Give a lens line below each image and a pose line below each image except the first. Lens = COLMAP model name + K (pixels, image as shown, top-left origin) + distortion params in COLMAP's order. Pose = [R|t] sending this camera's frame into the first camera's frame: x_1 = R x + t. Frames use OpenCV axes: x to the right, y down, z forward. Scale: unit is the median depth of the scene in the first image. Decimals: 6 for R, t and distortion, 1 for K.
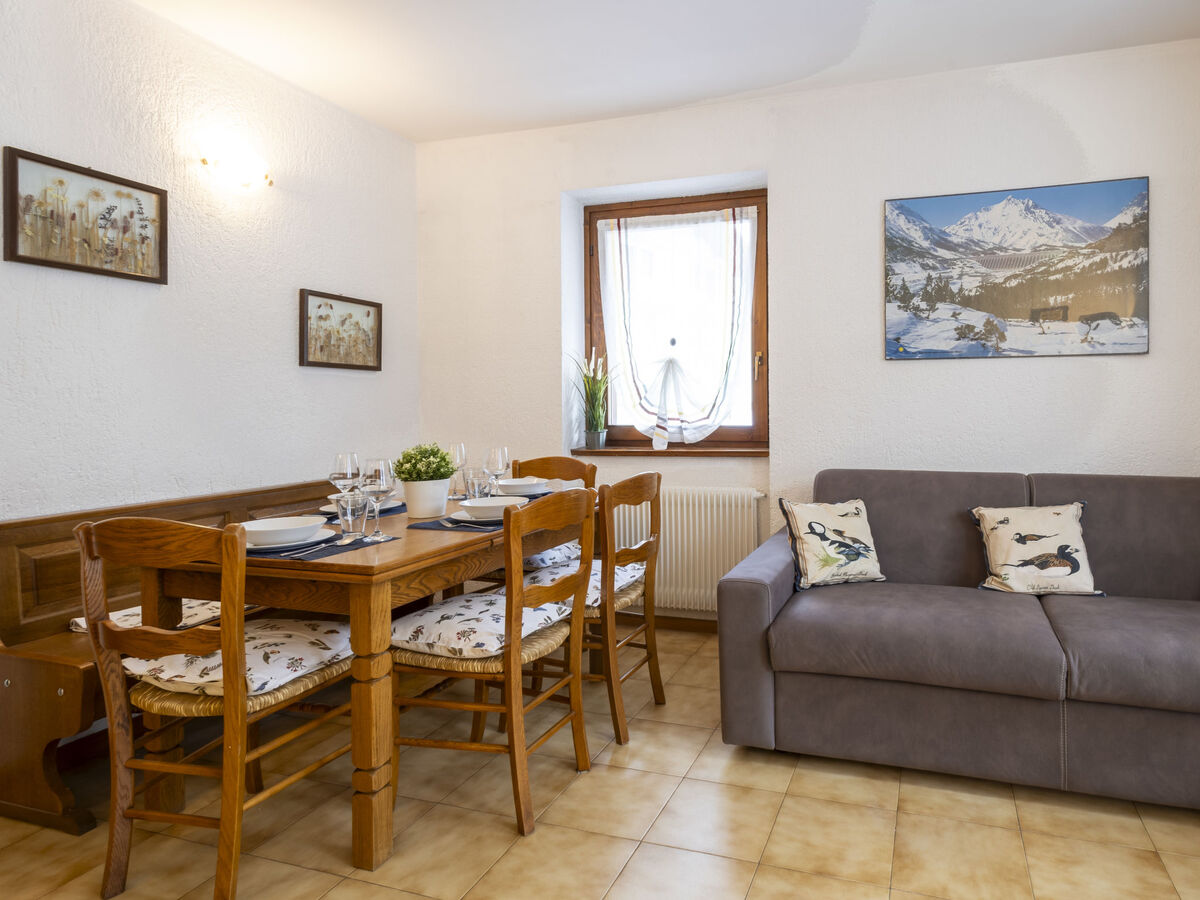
lens RADIAL K [[675.3, 0, 755.1], [0, 675.3, 408.6], [0, 0, 1]] dist [0.017985, -0.009041]
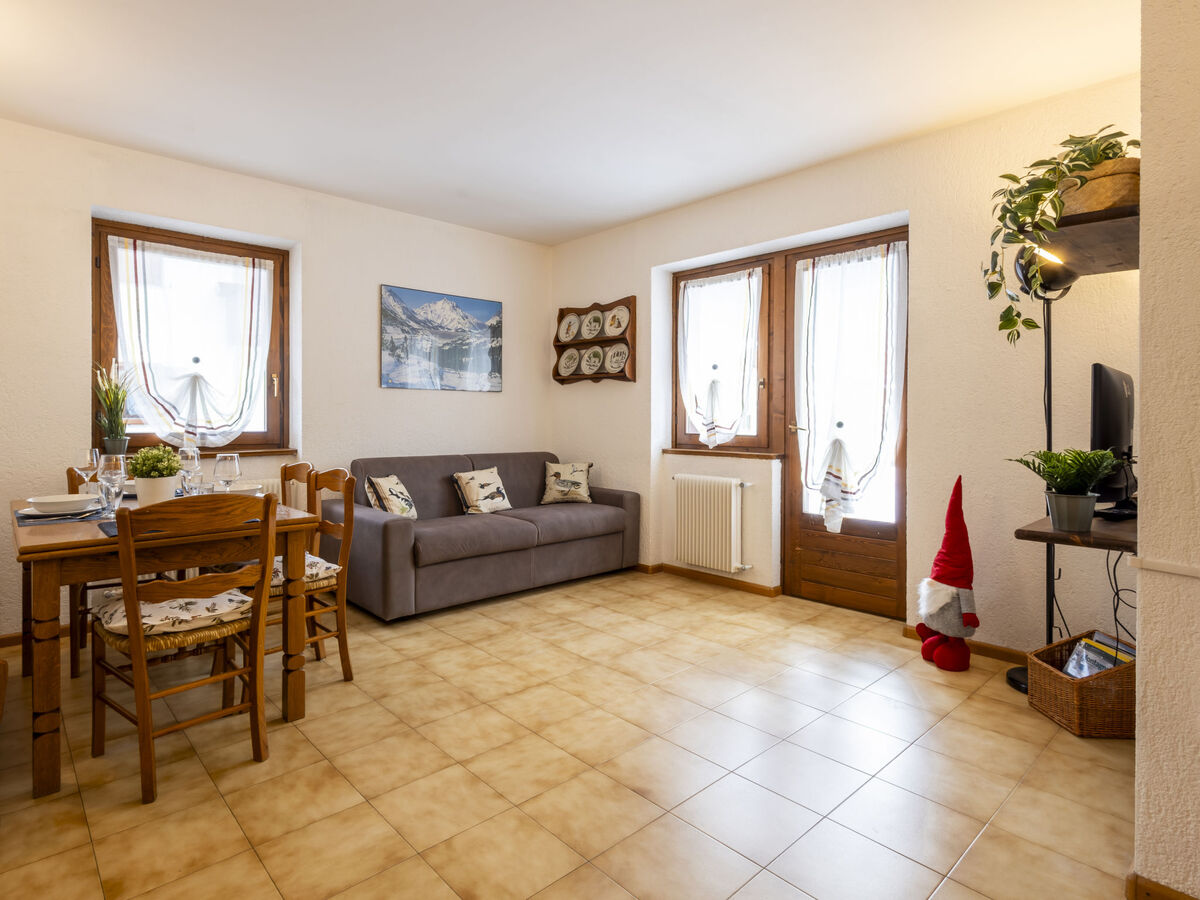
lens RADIAL K [[606.6, 0, 606.9], [0, 606.6, 425.5], [0, 0, 1]] dist [-0.000475, 0.000767]
pose [[0.504201, -0.003220, 0.863580, -0.859584], [-0.003614, 0.999976, 0.005838, 0.006367], [-0.863579, -0.006064, 0.504178, -0.171054]]
